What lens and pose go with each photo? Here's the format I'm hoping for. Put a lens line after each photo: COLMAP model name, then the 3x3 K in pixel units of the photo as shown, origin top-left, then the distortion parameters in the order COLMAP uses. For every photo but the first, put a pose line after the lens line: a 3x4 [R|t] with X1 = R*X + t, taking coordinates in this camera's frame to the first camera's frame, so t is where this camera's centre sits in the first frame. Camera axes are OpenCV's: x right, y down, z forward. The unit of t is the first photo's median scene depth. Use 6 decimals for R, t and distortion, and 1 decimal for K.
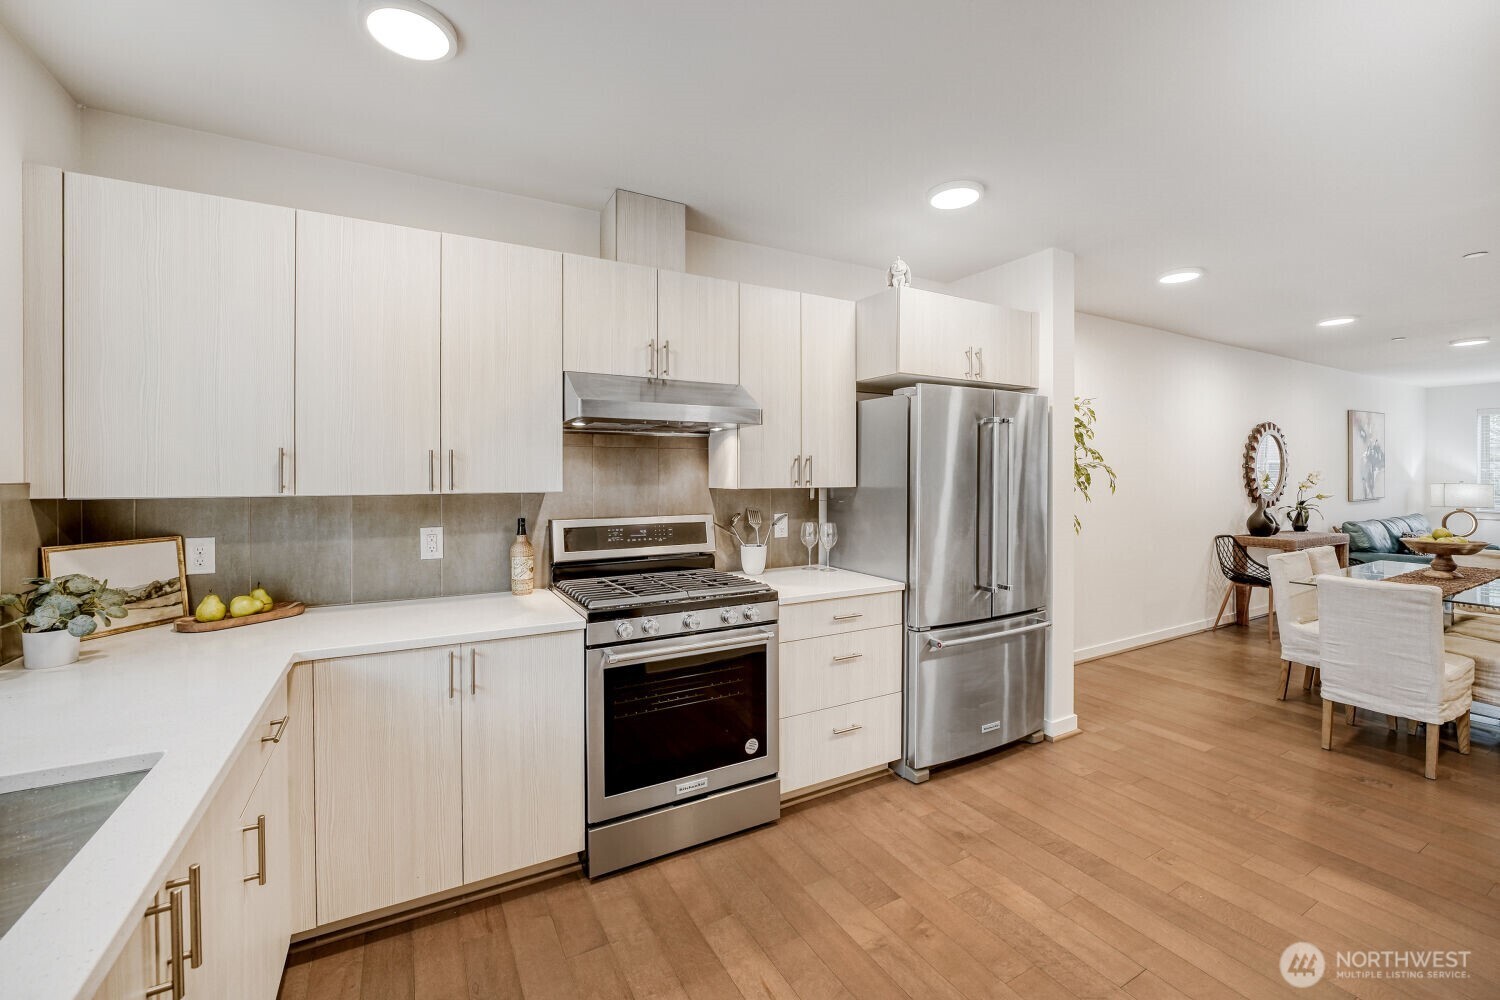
lens RADIAL K [[610.3, 0, 746.3], [0, 610.3, 477.0], [0, 0, 1]] dist [-0.000137, 0.000021]
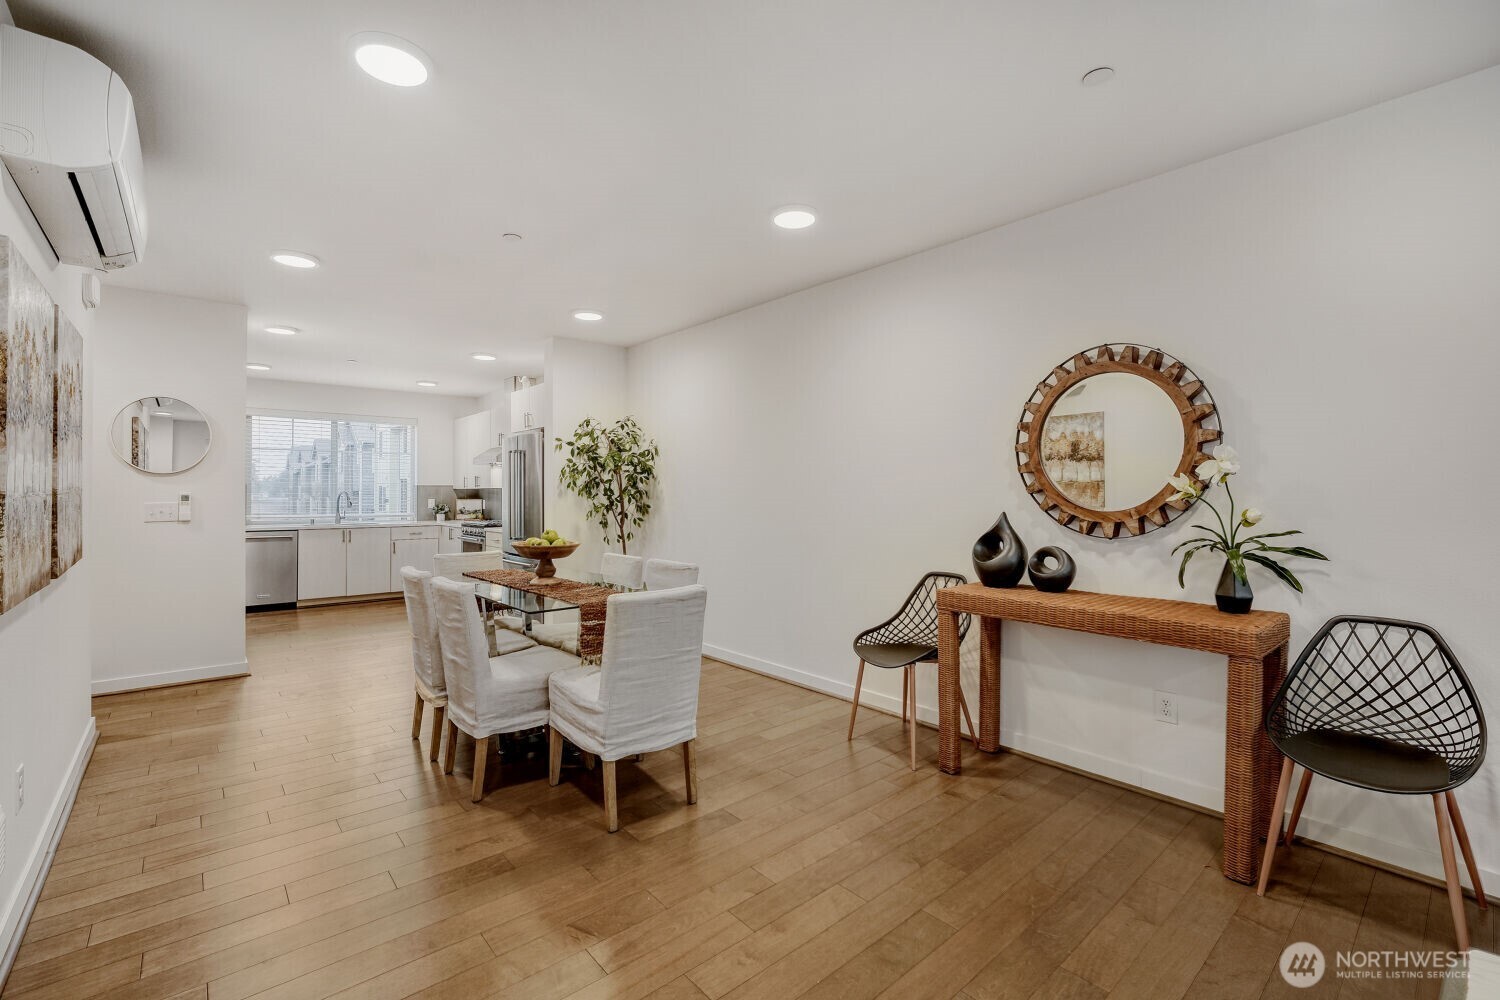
lens RADIAL K [[650.5, 0, 751.3], [0, 650.5, 491.7], [0, 0, 1]] dist [-0.002840, -0.000702]
pose [[0.221109, 0.000144, -0.975249, 3.427777], [-0.001395, 0.999999, -0.000169, 0.043848], [0.975248, 0.001398, 0.221109, 1.686020]]
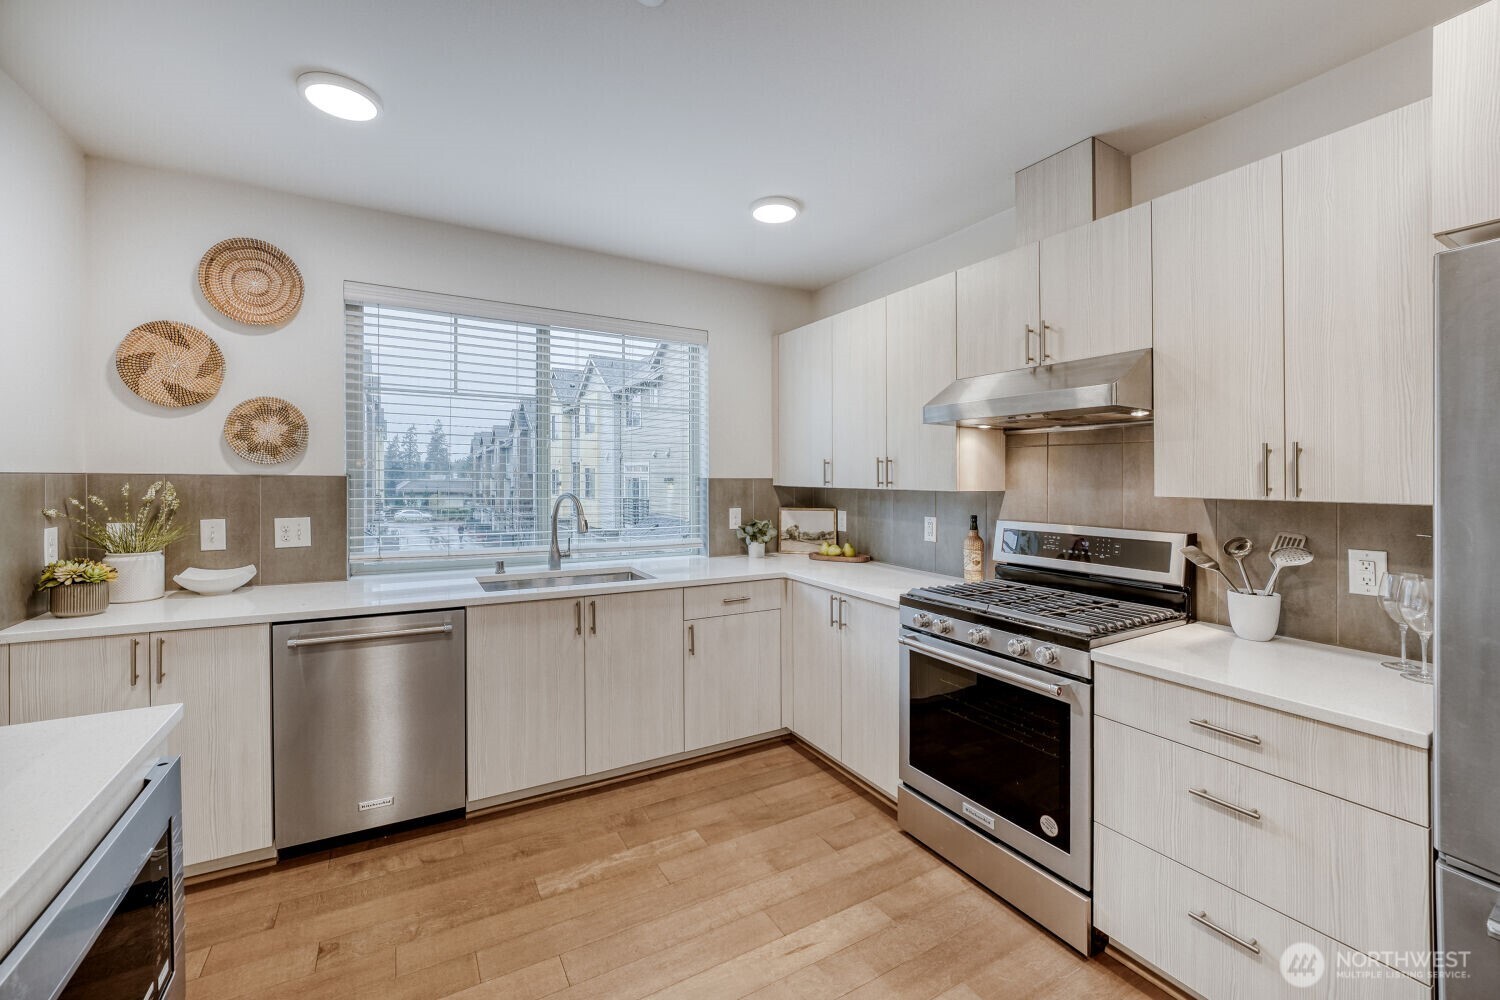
lens RADIAL K [[608.3, 0, 750.7], [0, 608.3, 484.3], [0, 0, 1]] dist [-0.006241, -0.000330]
pose [[0.032368, 0.015003, -0.999363, 0.835488], [-0.009207, 0.999849, 0.014712, -0.001064], [0.999434, 0.008724, 0.032501, 0.650482]]
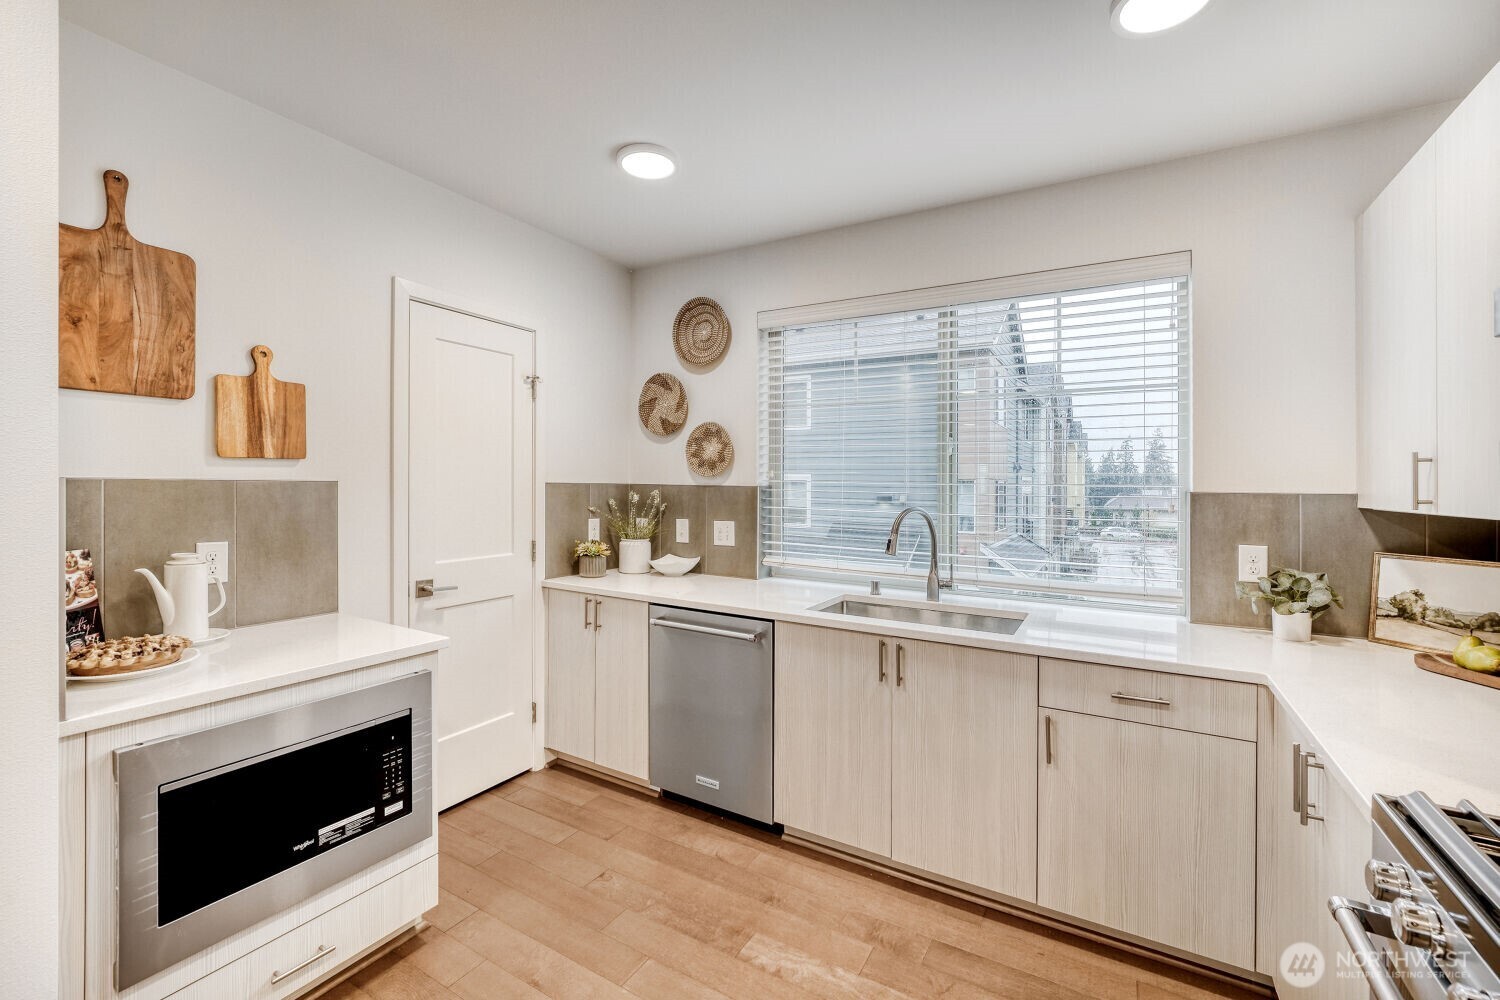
lens RADIAL K [[642.3, 0, 743.5], [0, 642.3, 493.8], [0, 0, 1]] dist [-0.002855, -0.000679]
pose [[-0.856130, 0.001040, -0.516759, 0.355397], [-0.009598, 0.999793, 0.017912, -0.001060], [0.516671, 0.020295, -0.855943, 1.111054]]
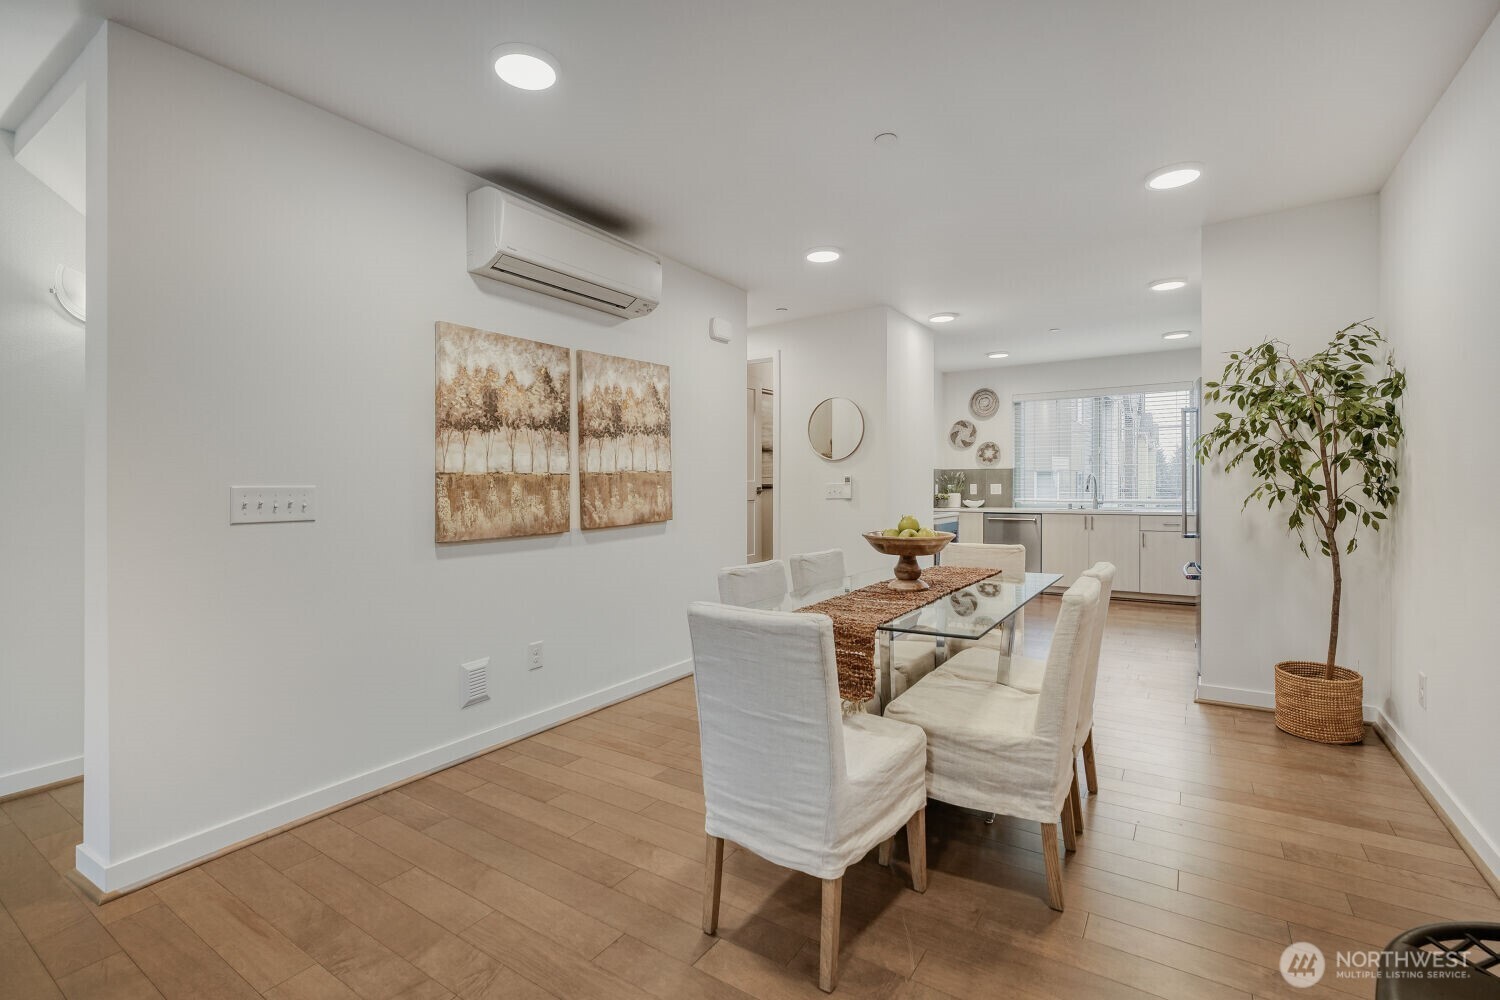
lens RADIAL K [[688.4, 0, 750.0], [0, 688.4, 500.0], [0, 0, 1]] dist [0.000337, -0.000064]
pose [[-0.878540, 0.020758, -0.477218, 2.626424], [0.010695, 0.999660, 0.023795, 0.075267], [0.477550, 0.015801, -0.878463, 2.484348]]
